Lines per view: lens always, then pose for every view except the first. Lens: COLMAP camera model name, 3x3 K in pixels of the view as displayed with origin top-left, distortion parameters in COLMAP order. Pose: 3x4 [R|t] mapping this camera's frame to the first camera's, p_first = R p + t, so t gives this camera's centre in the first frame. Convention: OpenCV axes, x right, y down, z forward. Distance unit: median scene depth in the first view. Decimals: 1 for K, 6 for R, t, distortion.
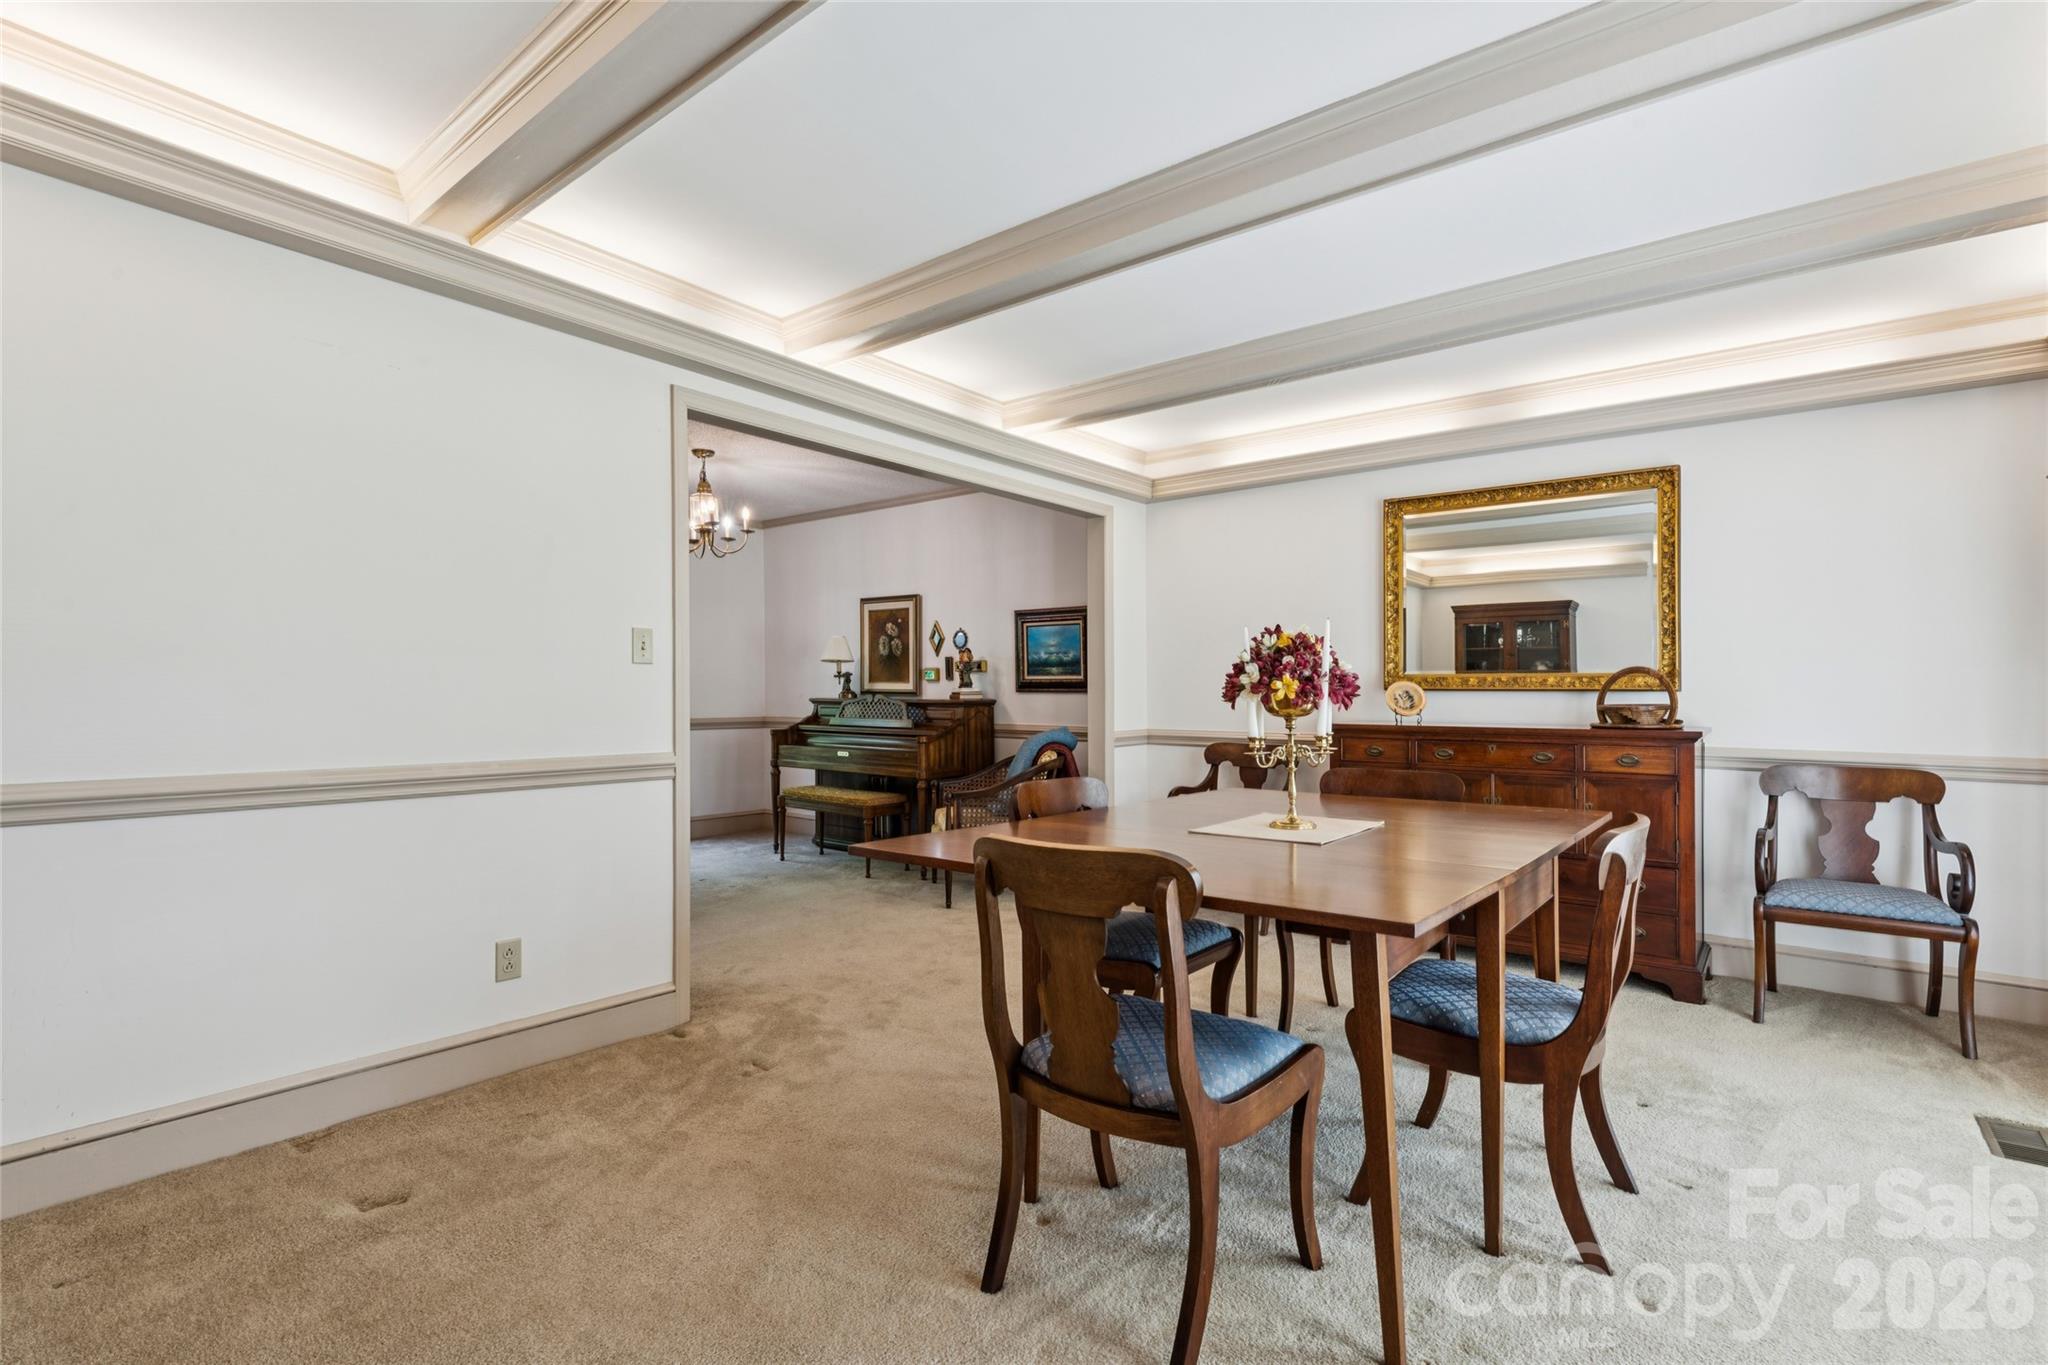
lens RADIAL K [[958.9, 0, 1019.2], [0, 958.9, 691.0], [0, 0, 1]] dist [-0.002087, -0.000782]
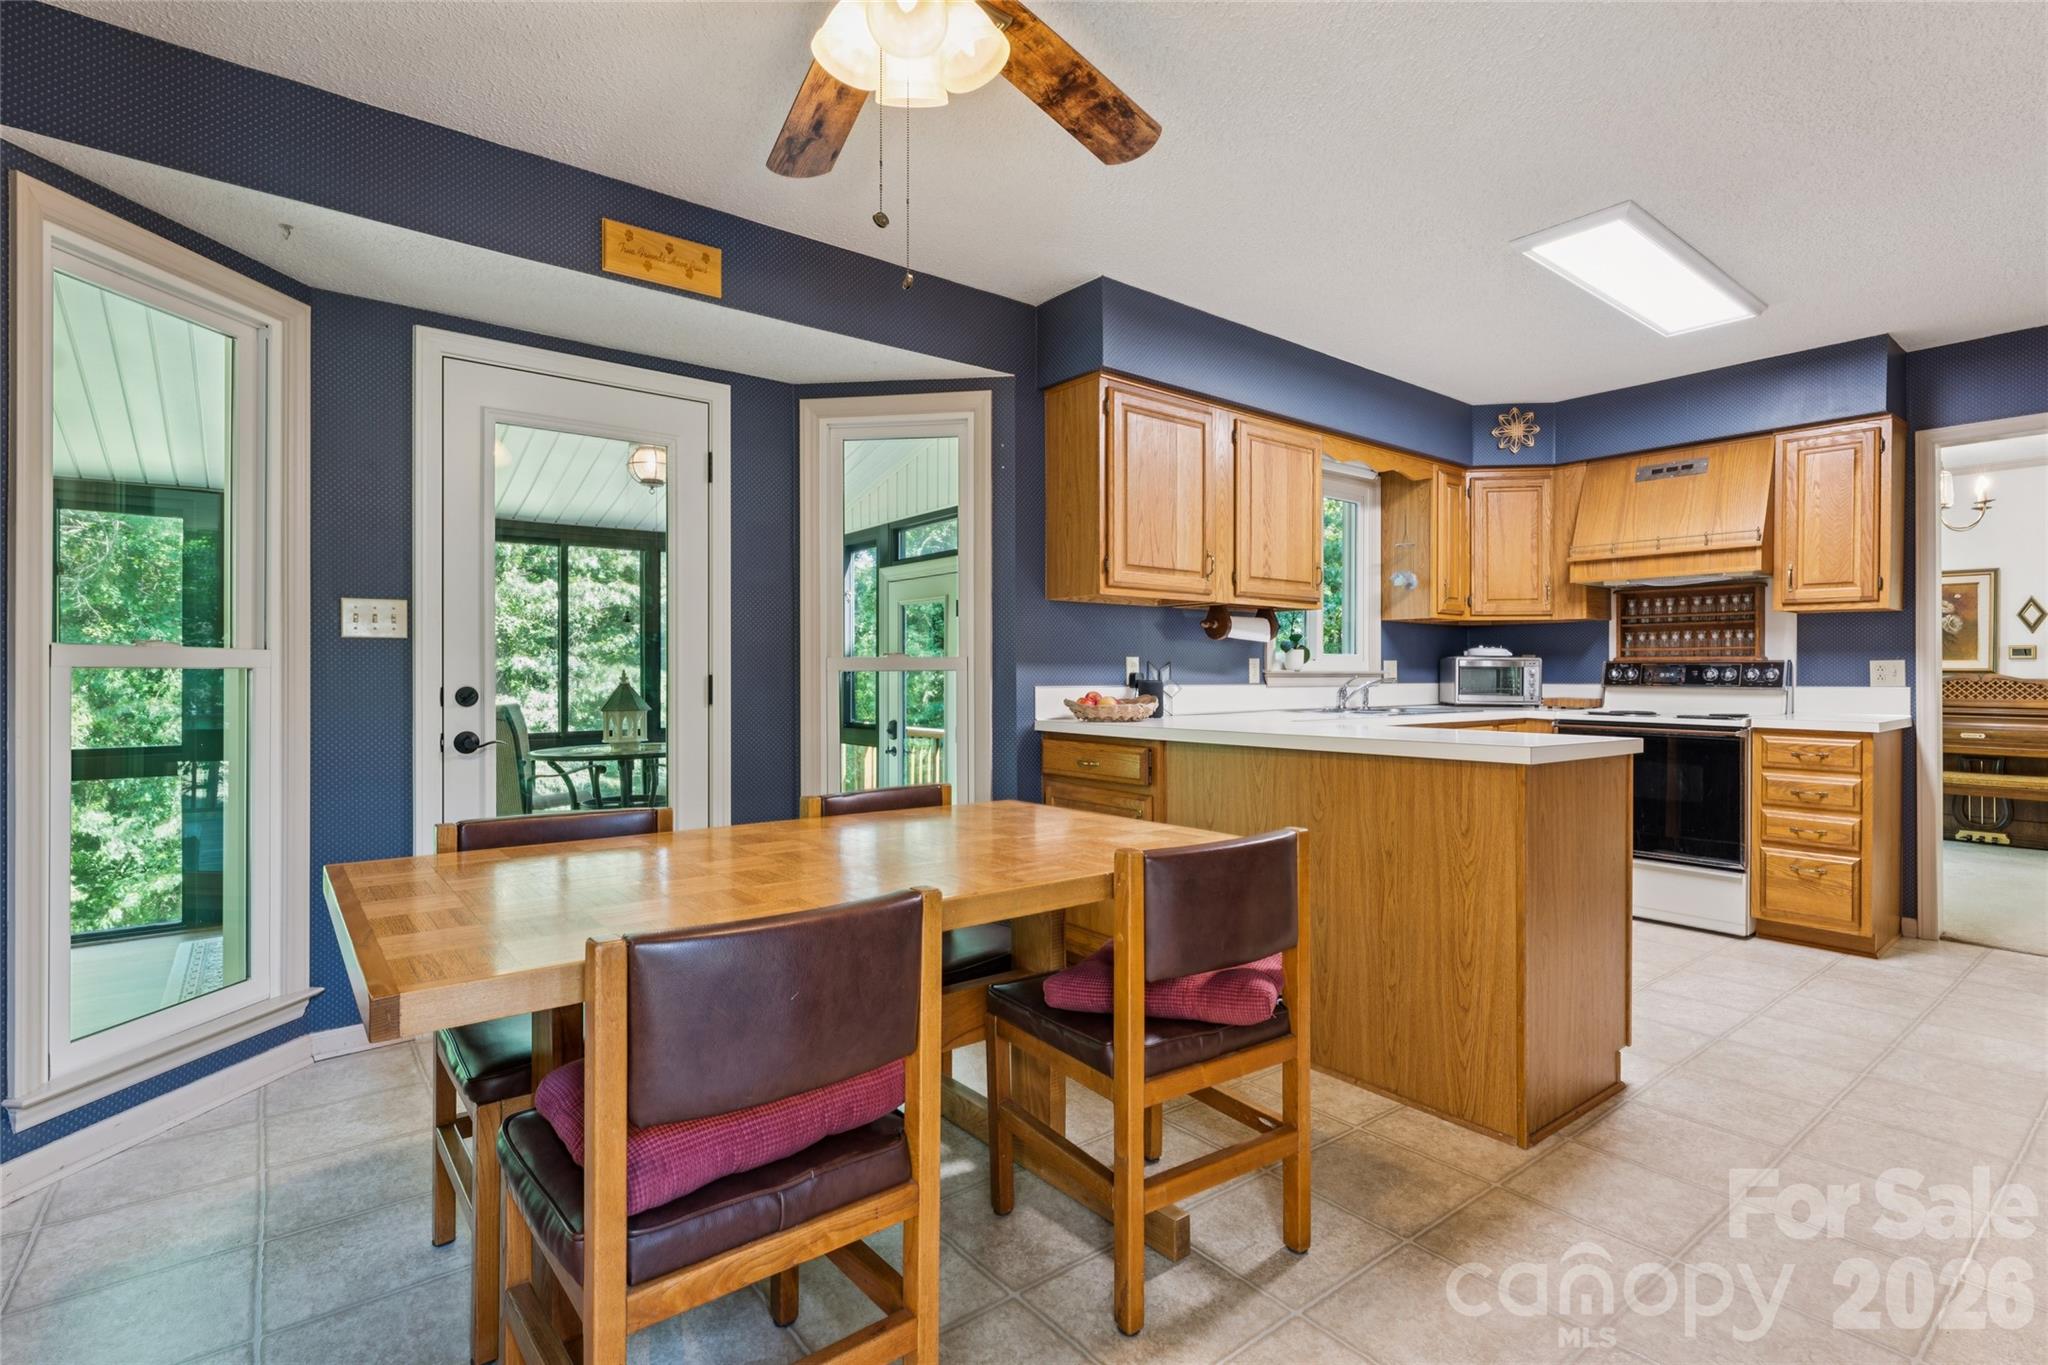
lens RADIAL K [[958.9, 0, 1034.8], [0, 958.9, 672.6], [0, 0, 1]] dist [-0.002087, -0.000782]
pose [[0.977853, -0.006433, -0.209193, -1.556211], [0.007919, 0.999949, 0.006267, -0.018840], [0.209142, -0.007784, 0.977854, -0.253105]]
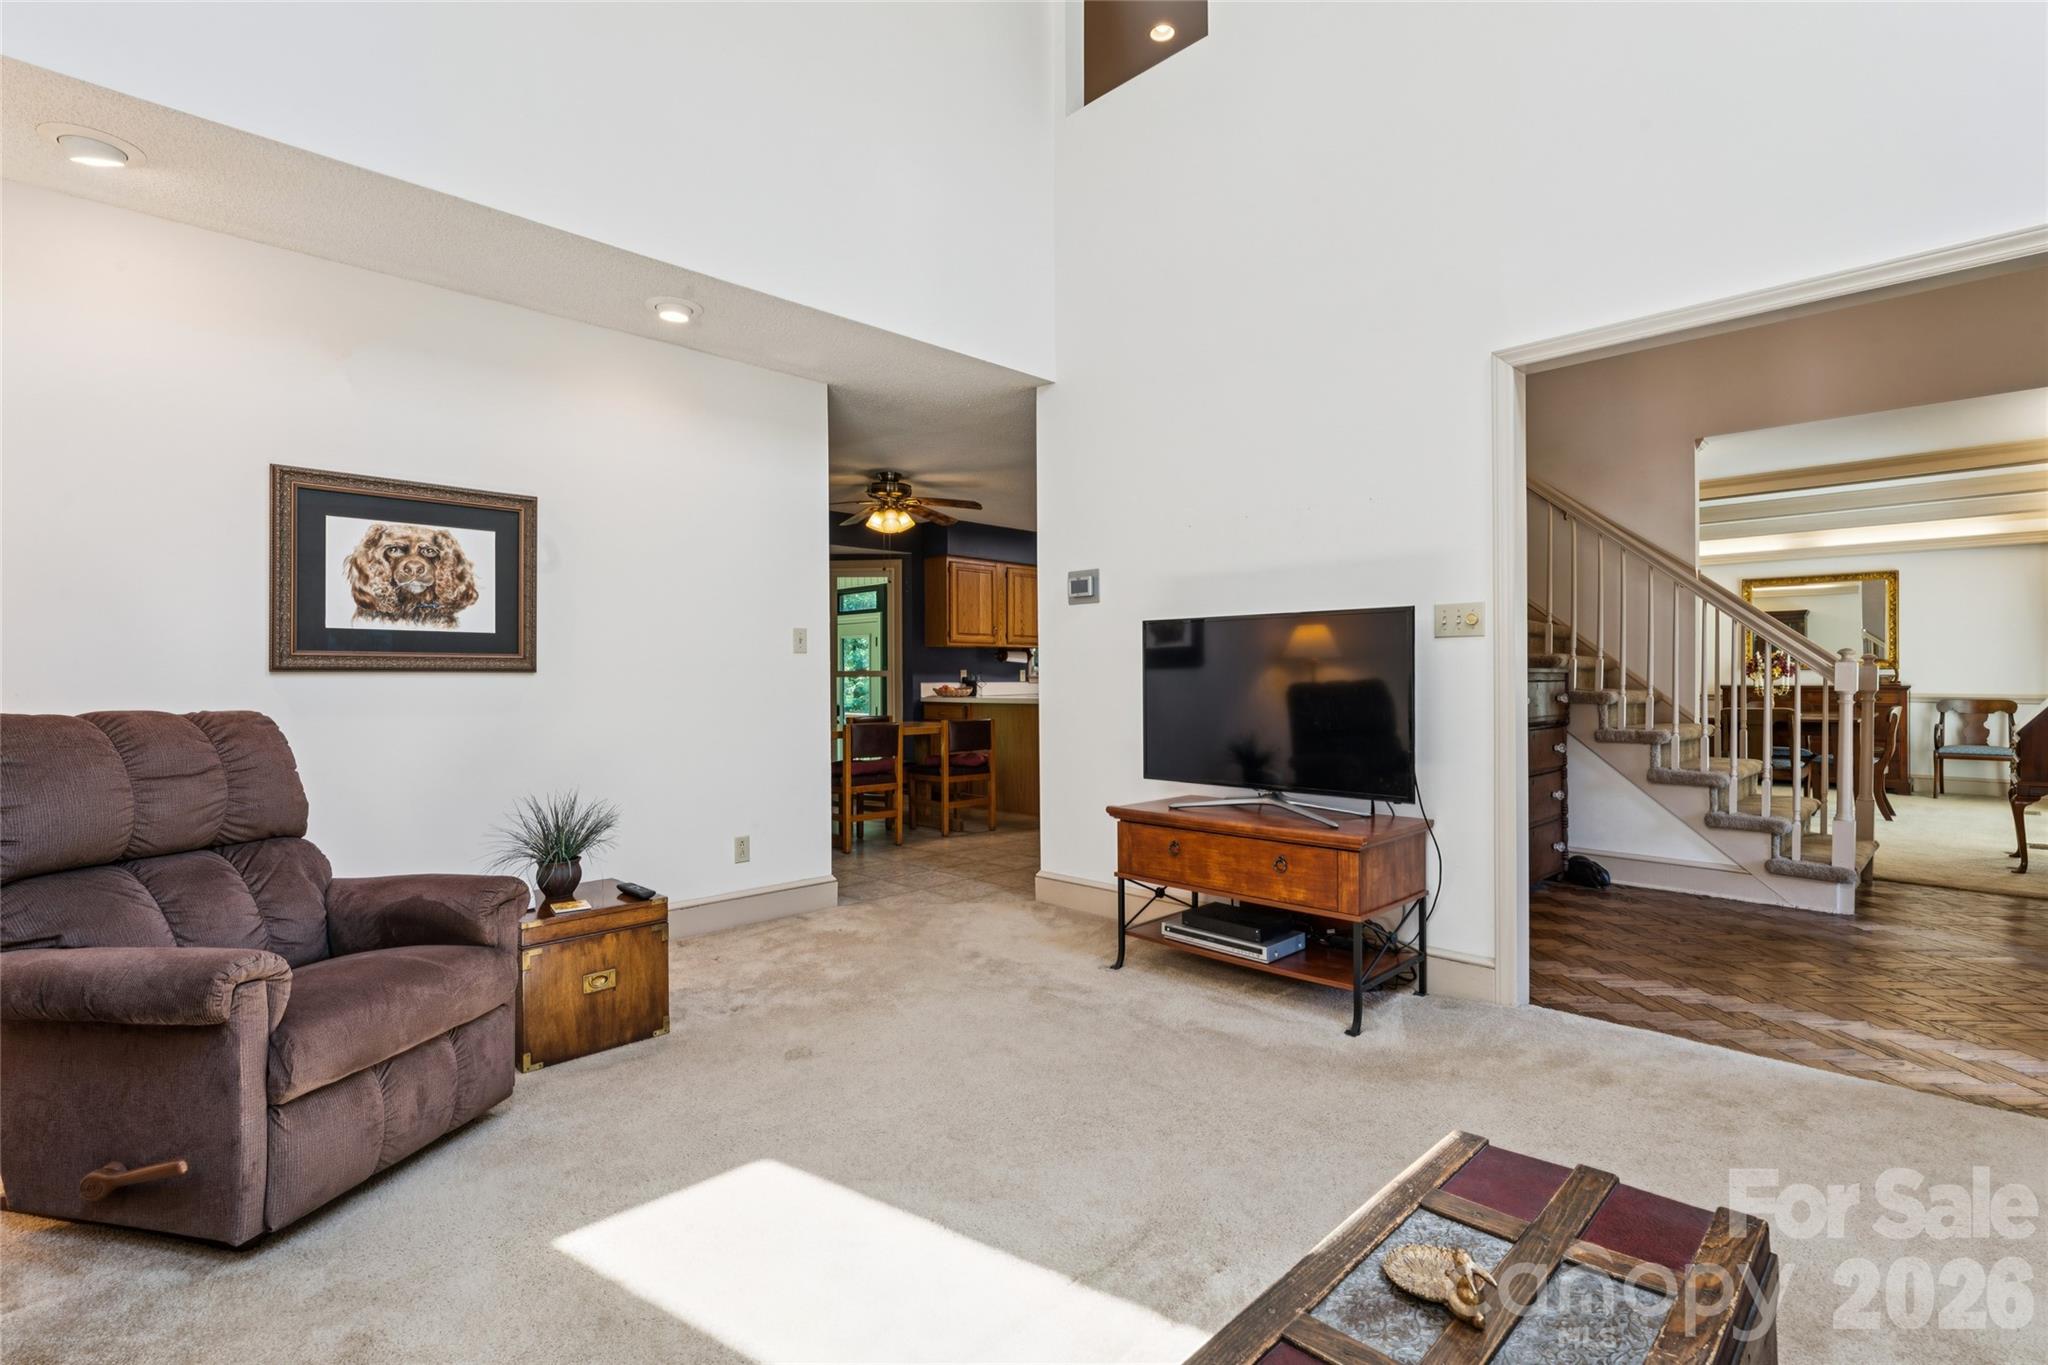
lens RADIAL K [[958.9, 0, 1019.9], [0, 958.9, 682.7], [0, 0, 1]] dist [-0.002087, -0.000782]
pose [[0.994377, -0.012006, -0.105211, -1.266594], [0.013339, 0.999839, 0.011979, -0.024108], [0.105050, -0.013315, 0.994378, -1.635644]]
